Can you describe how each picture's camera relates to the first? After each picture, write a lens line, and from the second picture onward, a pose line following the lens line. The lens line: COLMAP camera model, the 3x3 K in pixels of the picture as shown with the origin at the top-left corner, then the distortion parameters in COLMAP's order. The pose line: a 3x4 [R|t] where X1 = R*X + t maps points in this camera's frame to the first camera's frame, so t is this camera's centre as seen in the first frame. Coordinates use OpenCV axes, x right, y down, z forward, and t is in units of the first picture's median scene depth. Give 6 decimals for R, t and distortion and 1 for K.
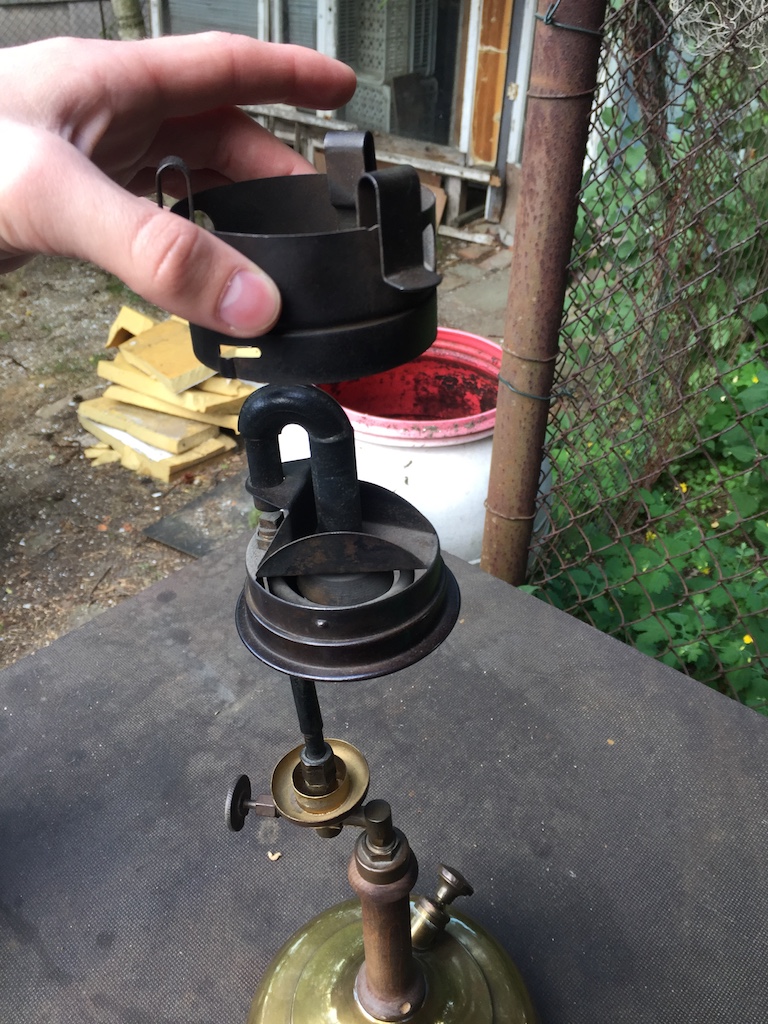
lens RADIAL K [[878.9, 0, 375.5], [0, 878.9, 513.7], [0, 0, 1]] dist [0.081920, -0.142527]
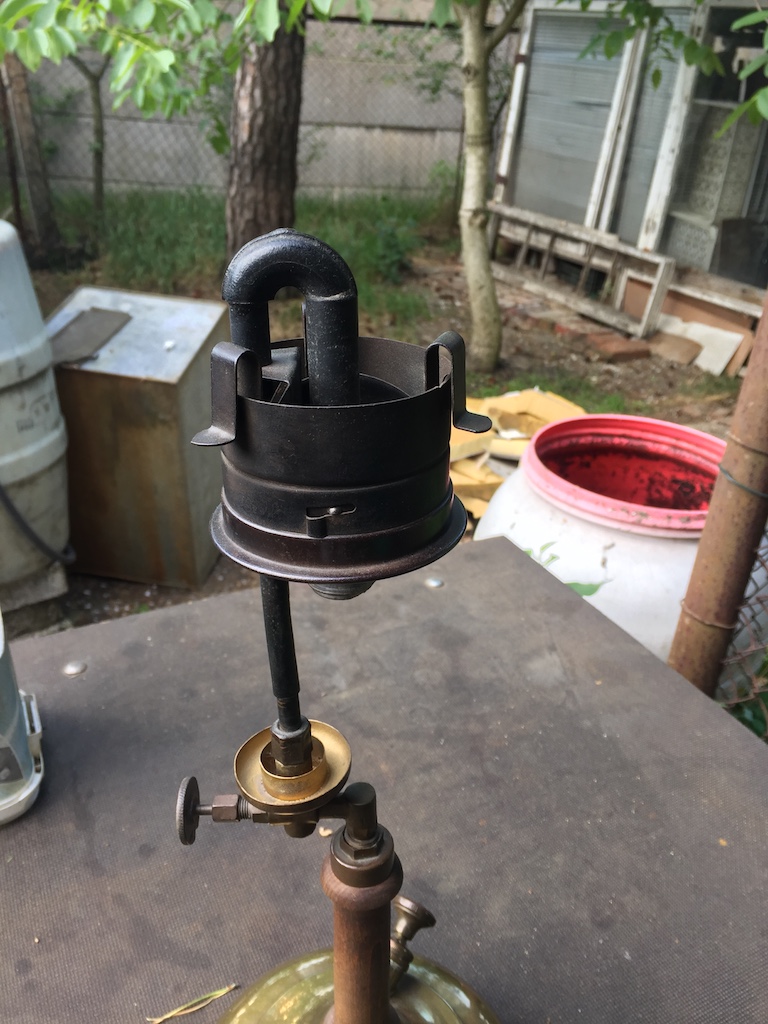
lens RADIAL K [[871.8, 0, 374.4], [0, 871.8, 513.1], [0, 0, 1]] dist [0.083699, -0.142587]
pose [[0.932652, 0.210336, -0.293119, 0.076591], [-0.245540, 0.965333, -0.088562, 0.061327], [0.264330, 0.154570, 0.951965, 0.017792]]
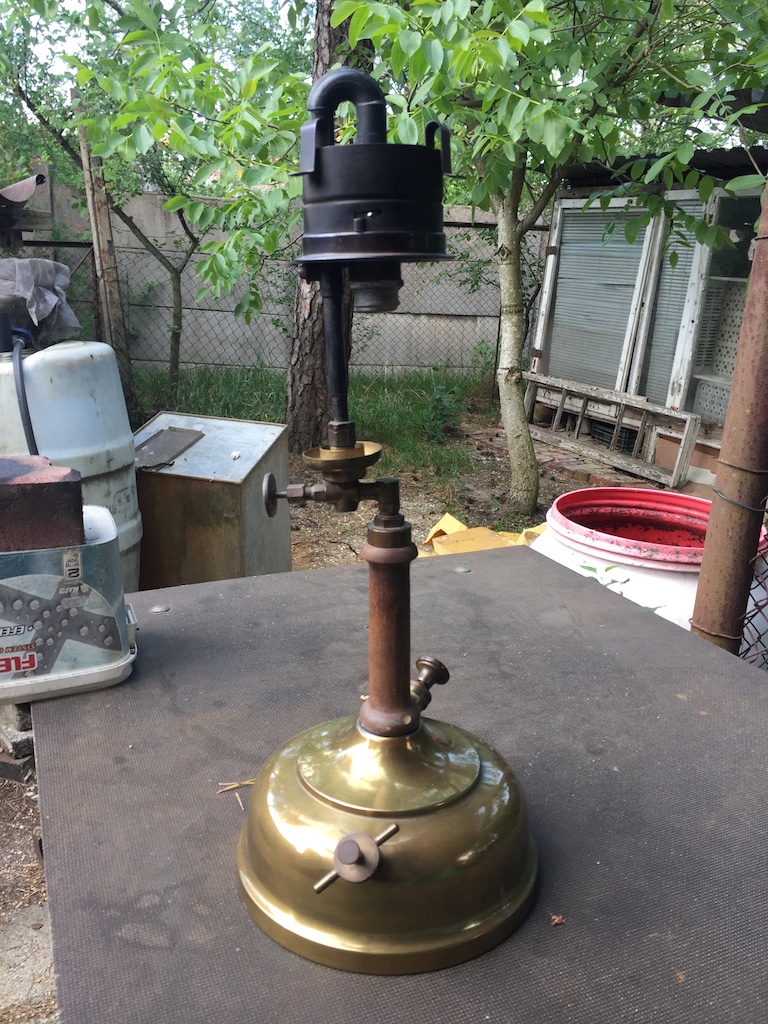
lens RADIAL K [[850.0, 0, 376.8], [0, 850.0, 508.0], [0, 0, 1]] dist [0.070688, -0.095673]
pose [[0.913929, 0.149761, -0.377233, 0.151026], [-0.261233, 0.928379, -0.264329, 0.232165], [0.310629, 0.340124, 0.887595, -0.046900]]
